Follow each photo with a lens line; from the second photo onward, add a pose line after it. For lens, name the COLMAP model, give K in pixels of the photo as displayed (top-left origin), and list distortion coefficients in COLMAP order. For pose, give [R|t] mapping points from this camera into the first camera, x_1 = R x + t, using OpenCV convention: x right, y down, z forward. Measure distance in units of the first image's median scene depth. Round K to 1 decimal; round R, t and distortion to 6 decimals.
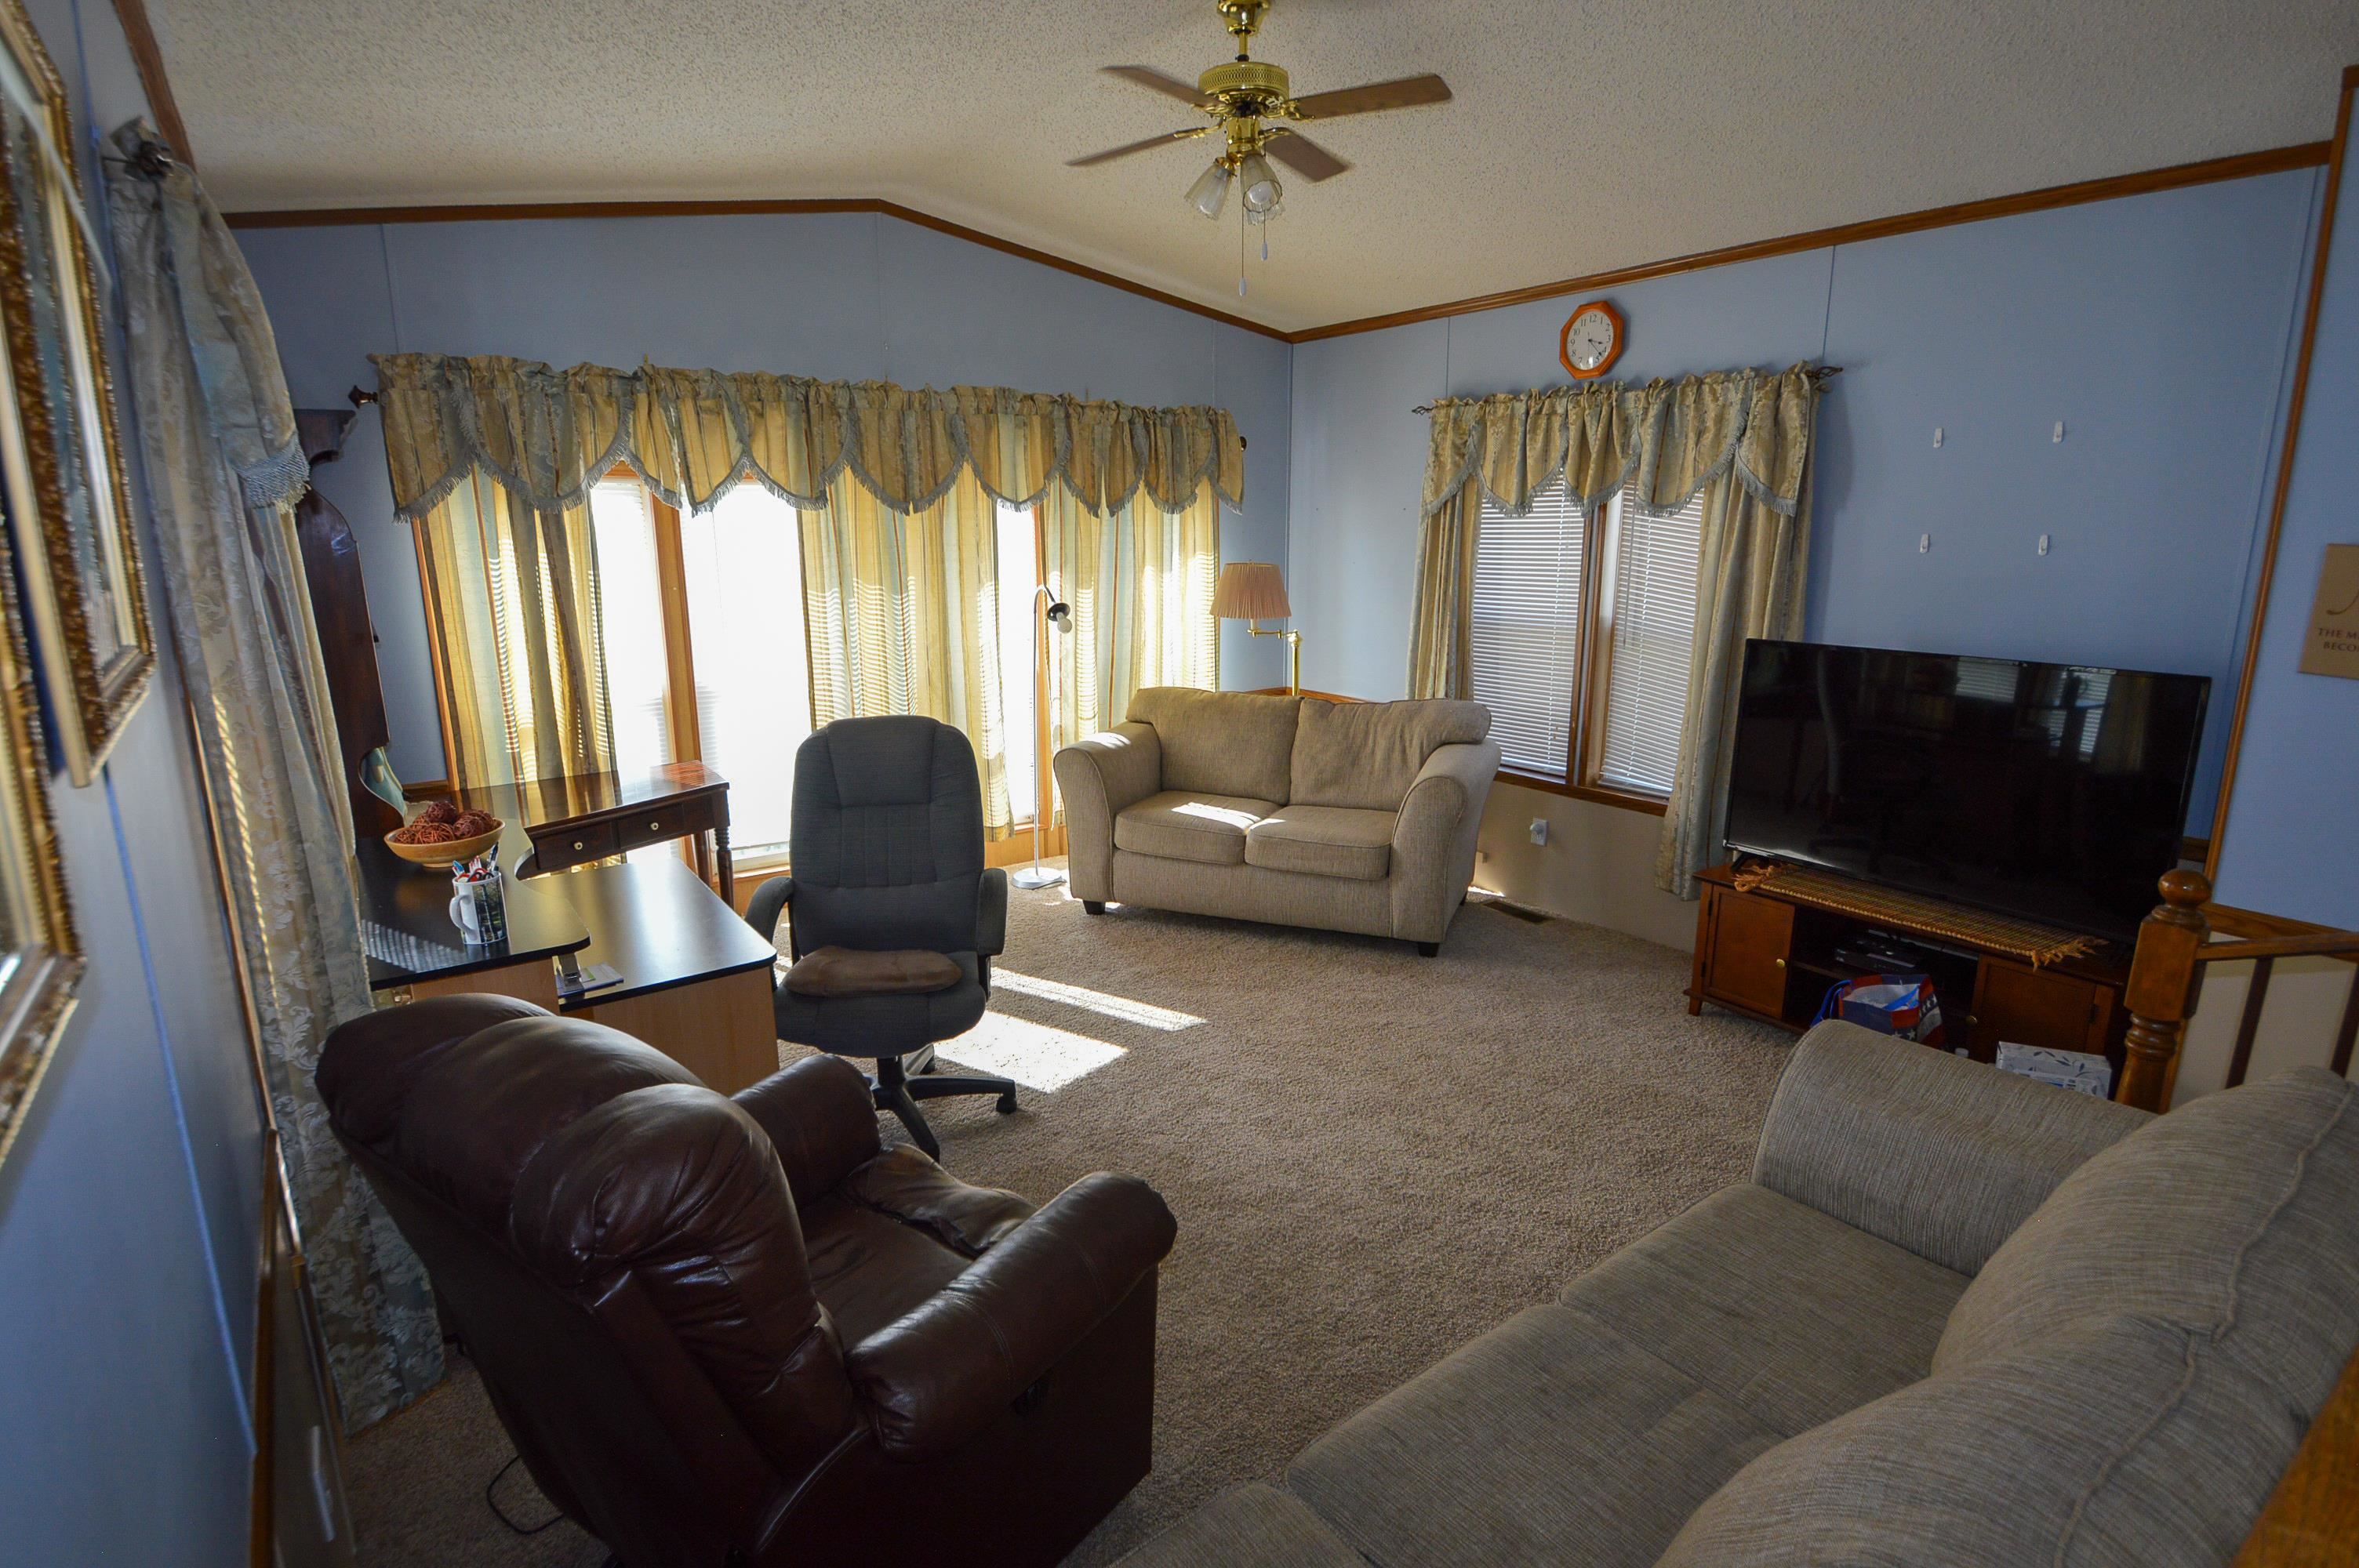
lens RADIAL K [[1192.2, 0, 1178.8], [0, 1192.2, 788.8], [0, 0, 1]] dist [-0.004116, -0.001399]
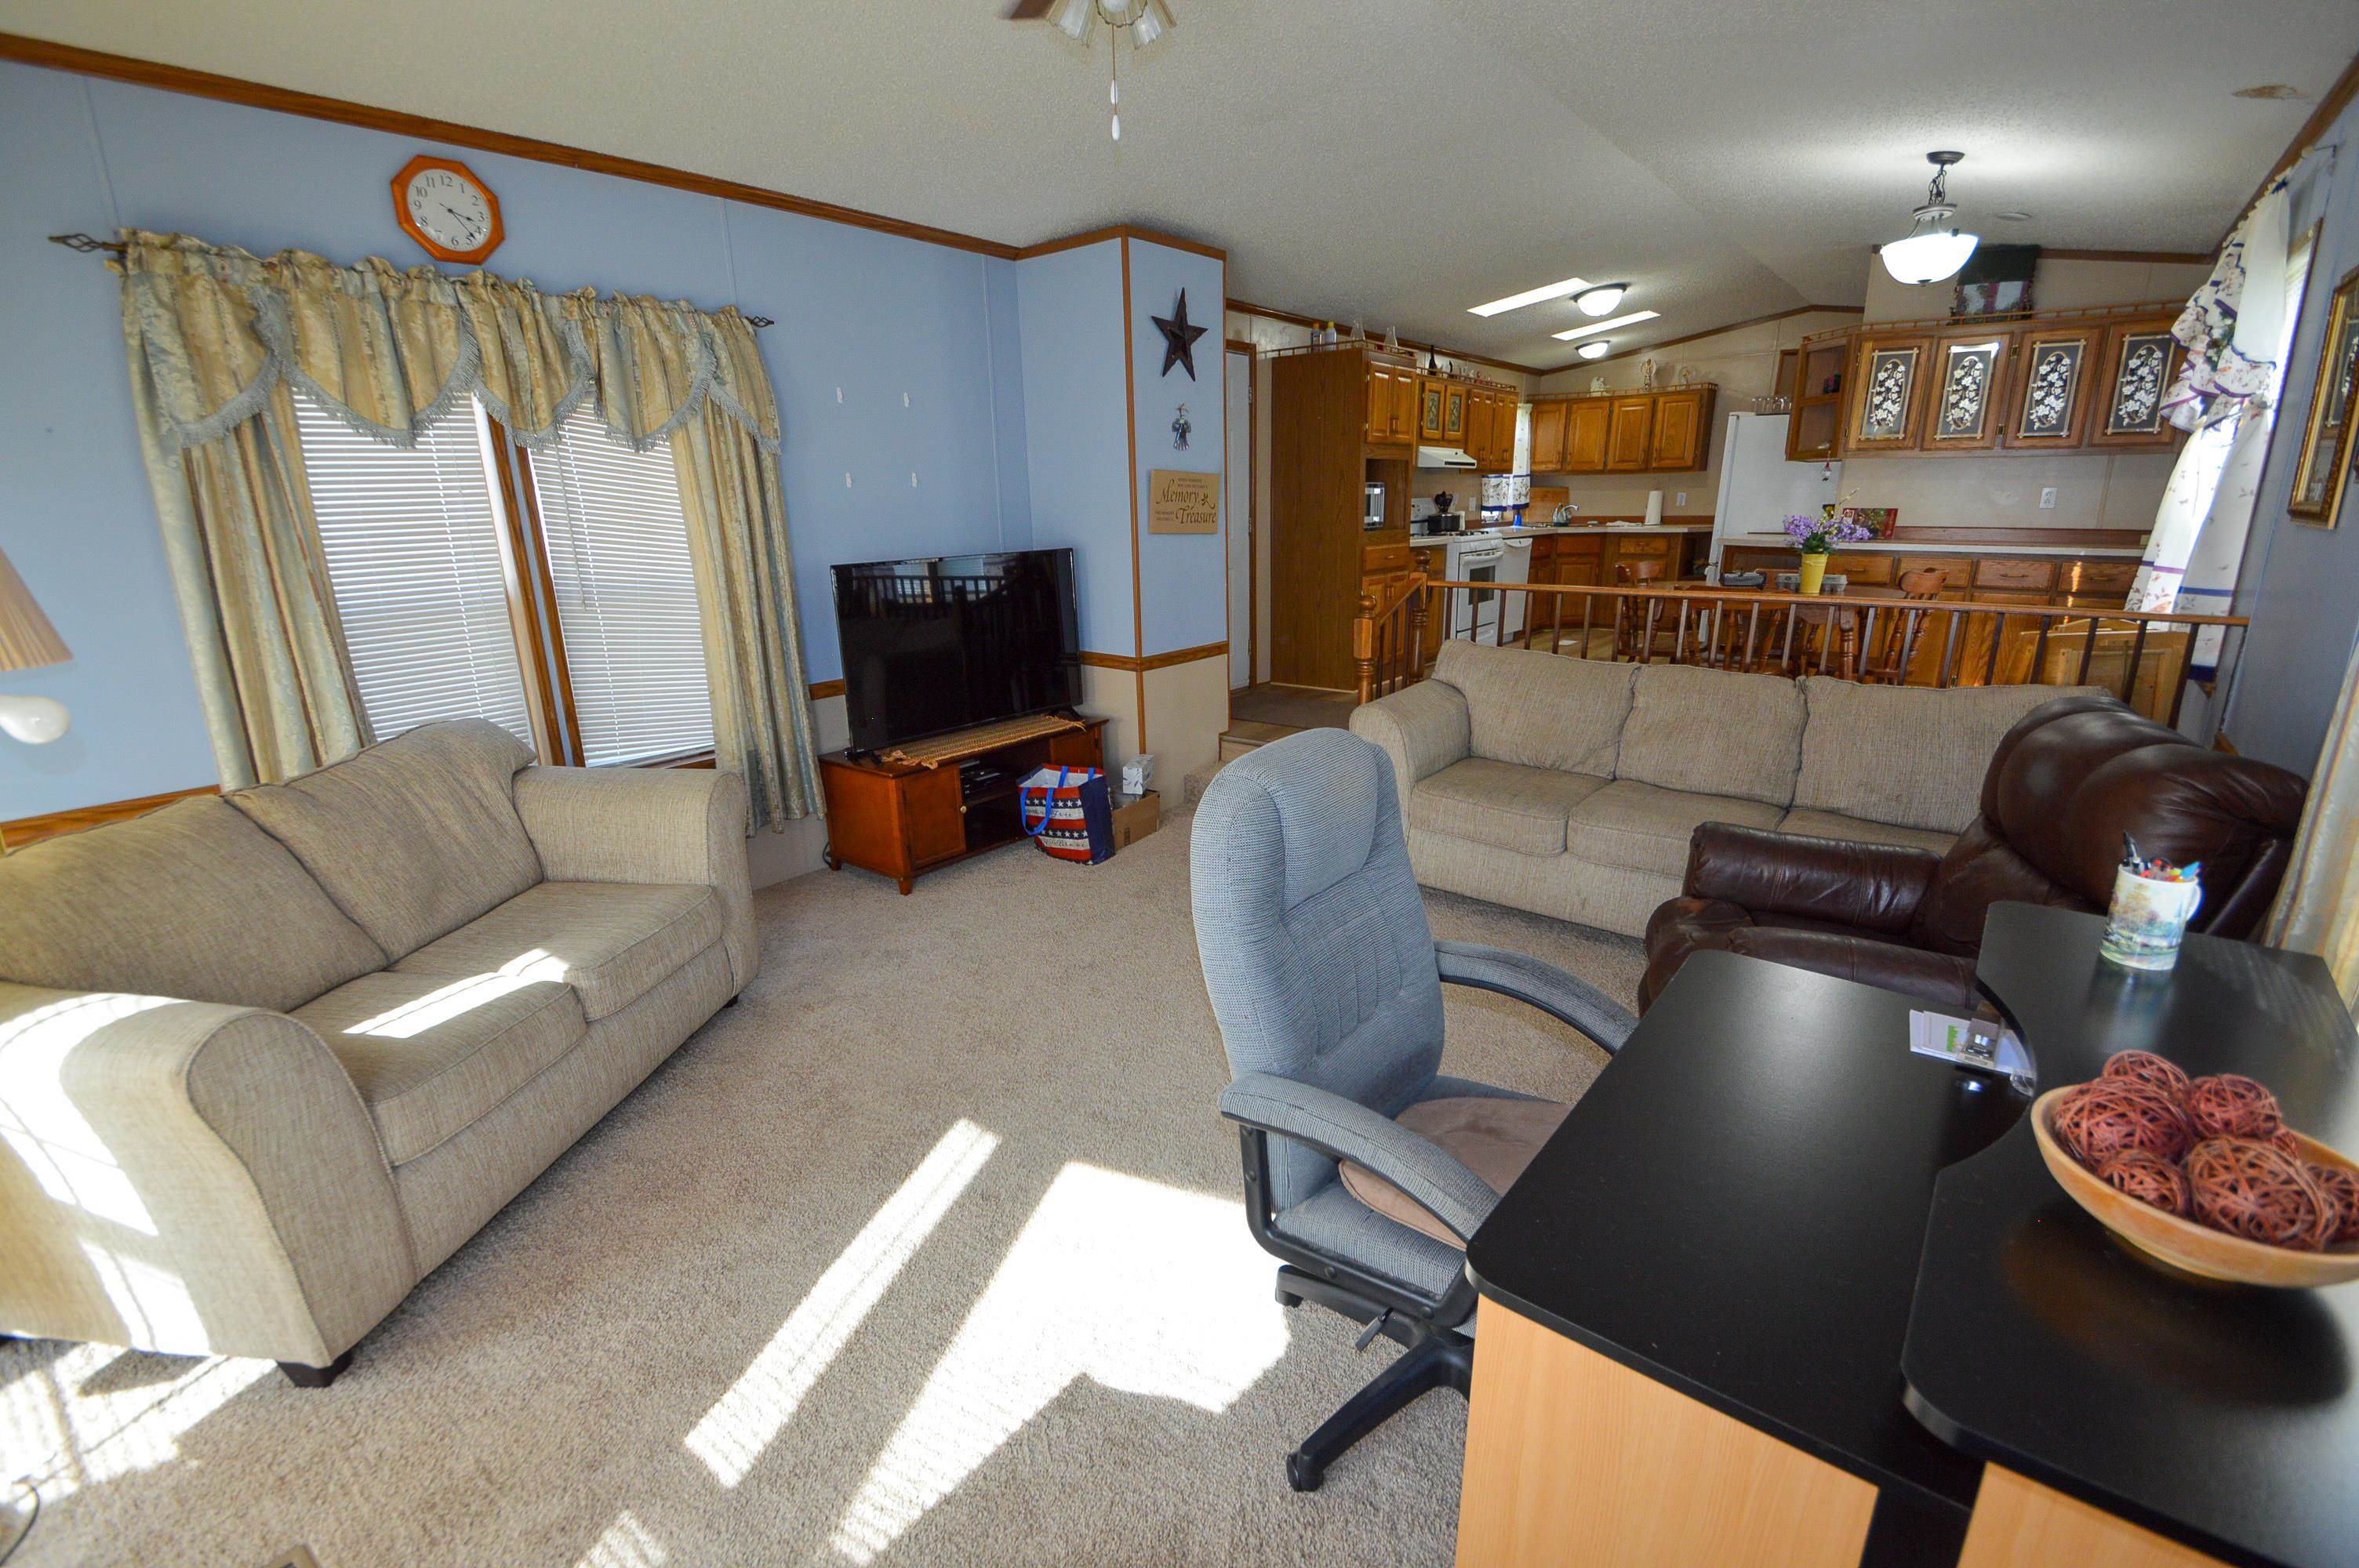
lens RADIAL K [[1049.3, 0, 1175.6], [0, 1049.3, 792.8], [0, 0, 1]] dist [0.012679, -0.015060]
pose [[-0.272695, -0.252471, 0.928383, -0.484128], [0.231828, 0.919279, 0.318091, -0.143624], [-0.933752, 0.301967, -0.192153, 0.806706]]
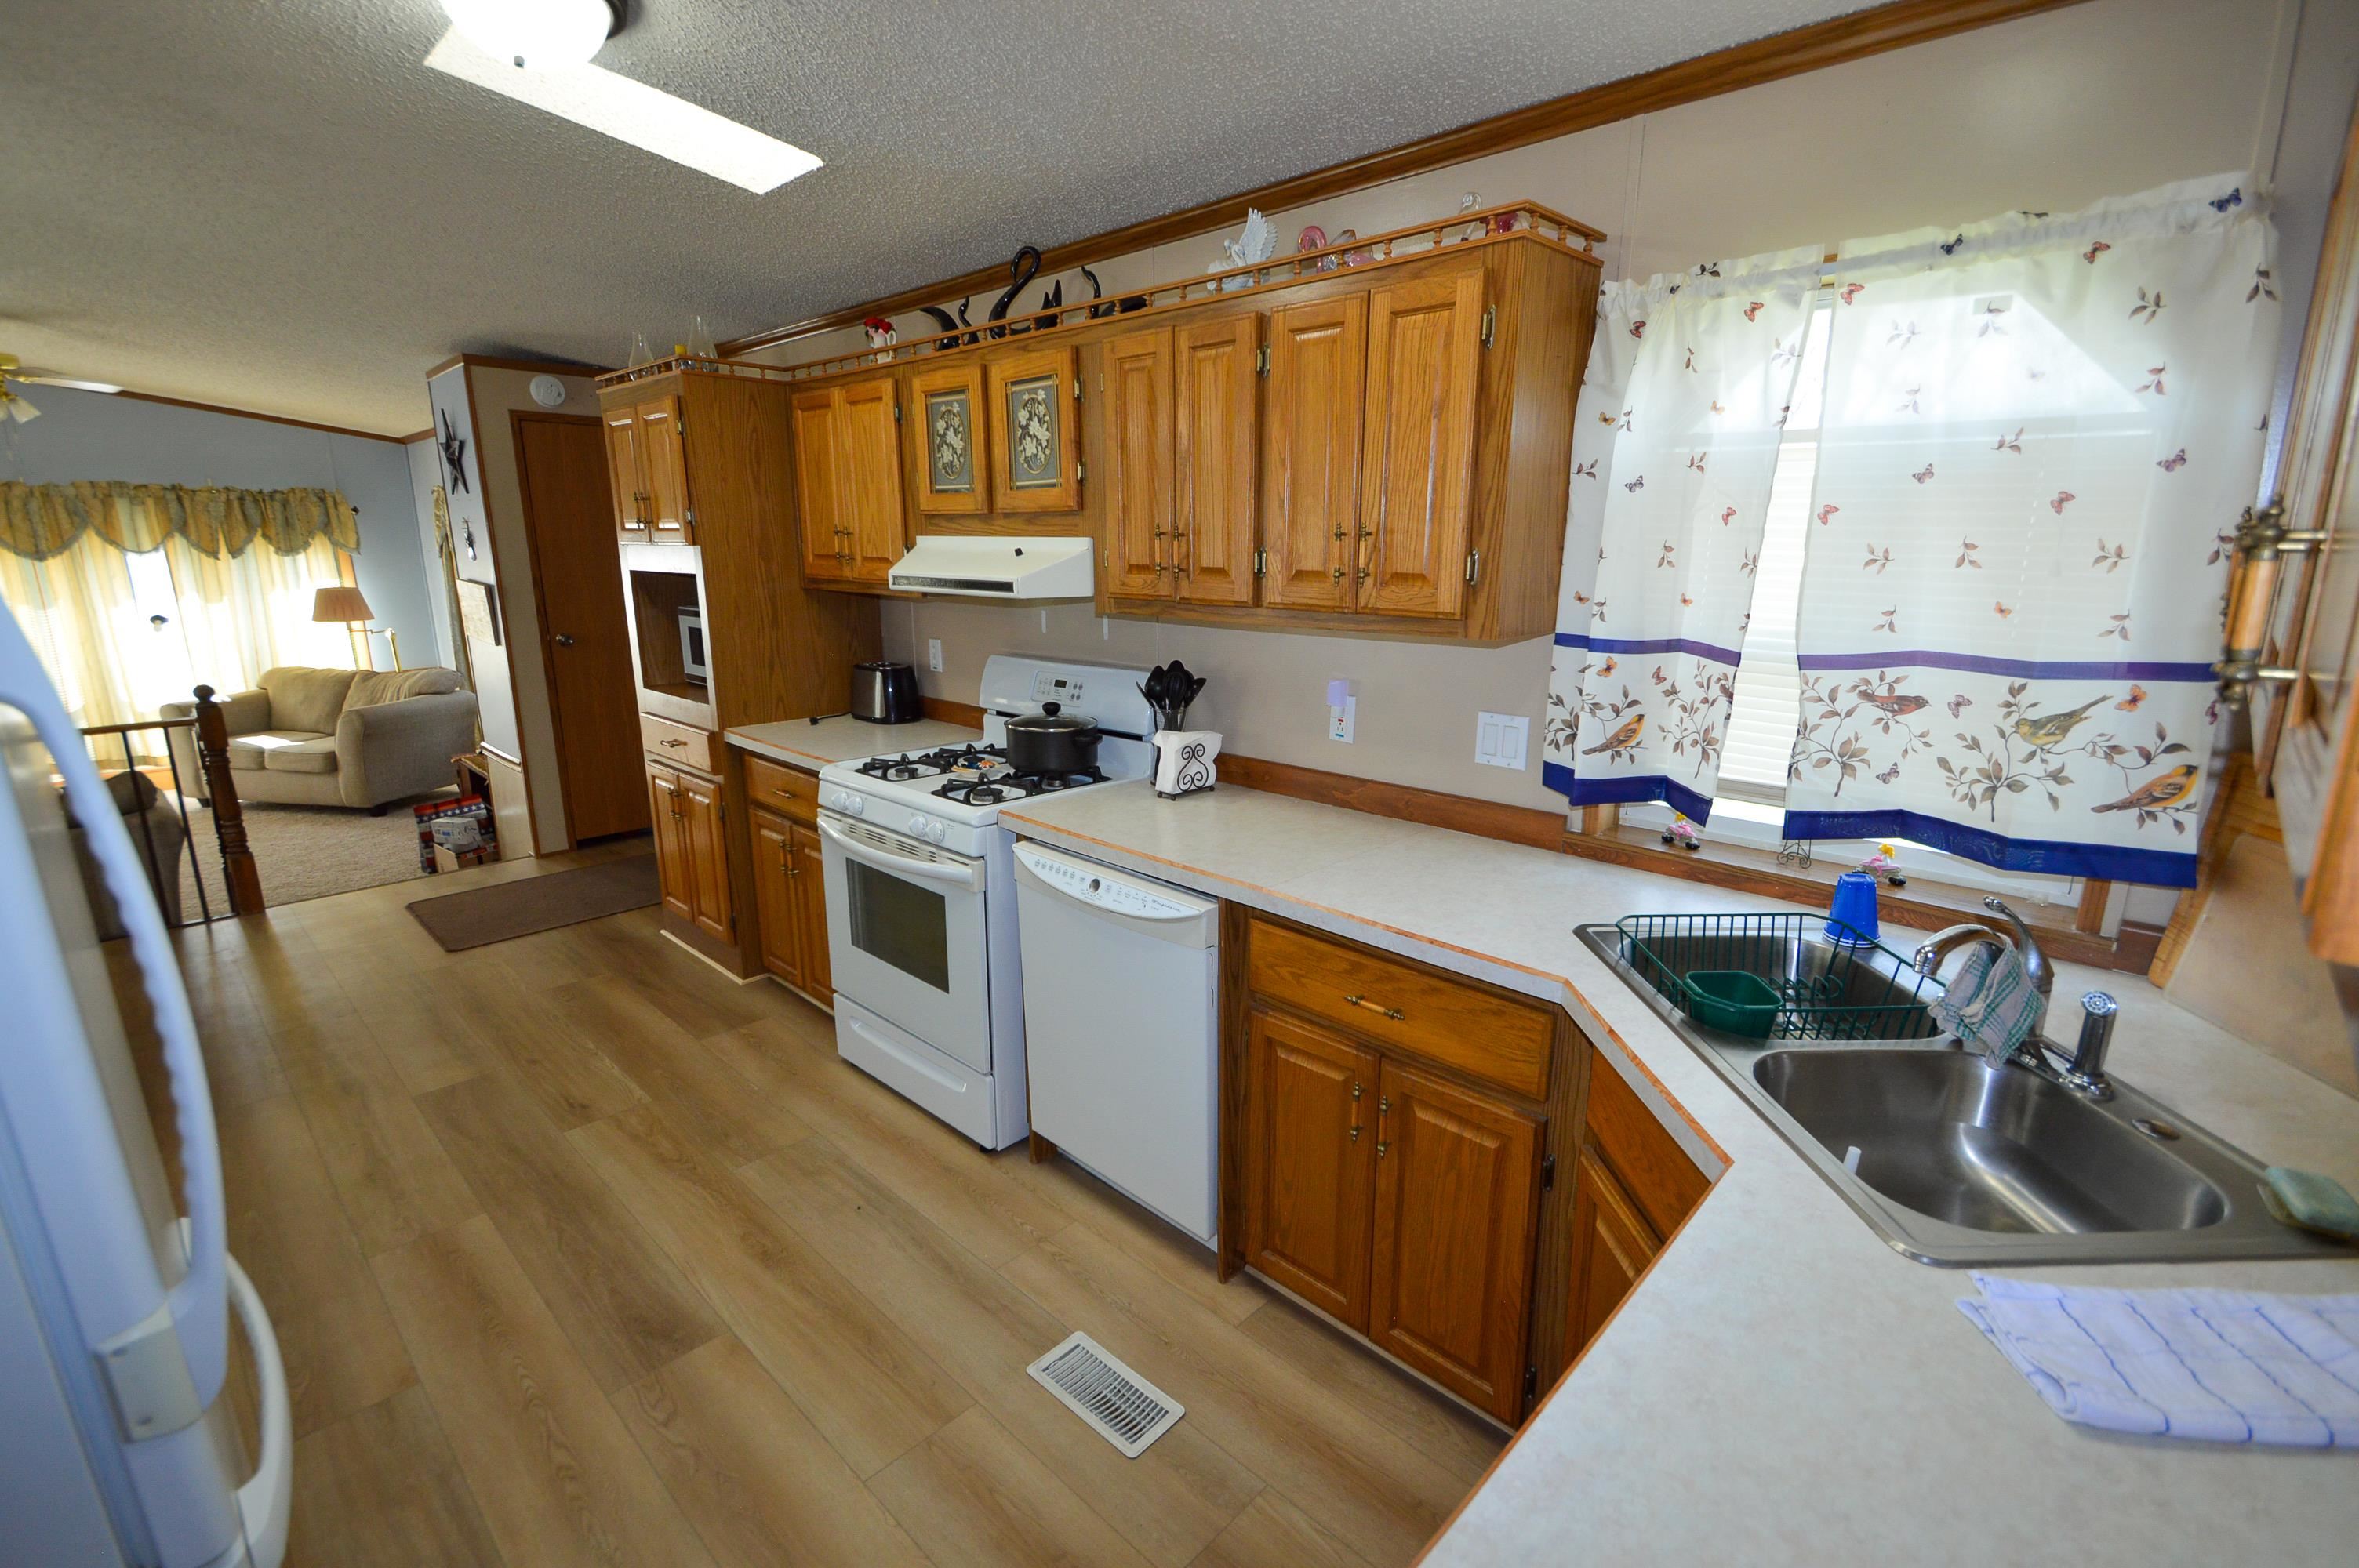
lens RADIAL K [[1049.3, 0, 1171.7], [0, 1049.3, 781.4], [0, 0, 1]] dist [0.012679, -0.015060]
pose [[0.985148, -0.039003, 0.167218, 1.072052], [0.038124, 0.999237, 0.008468, 0.118632], [-0.167421, -0.001967, 0.985884, -0.674136]]
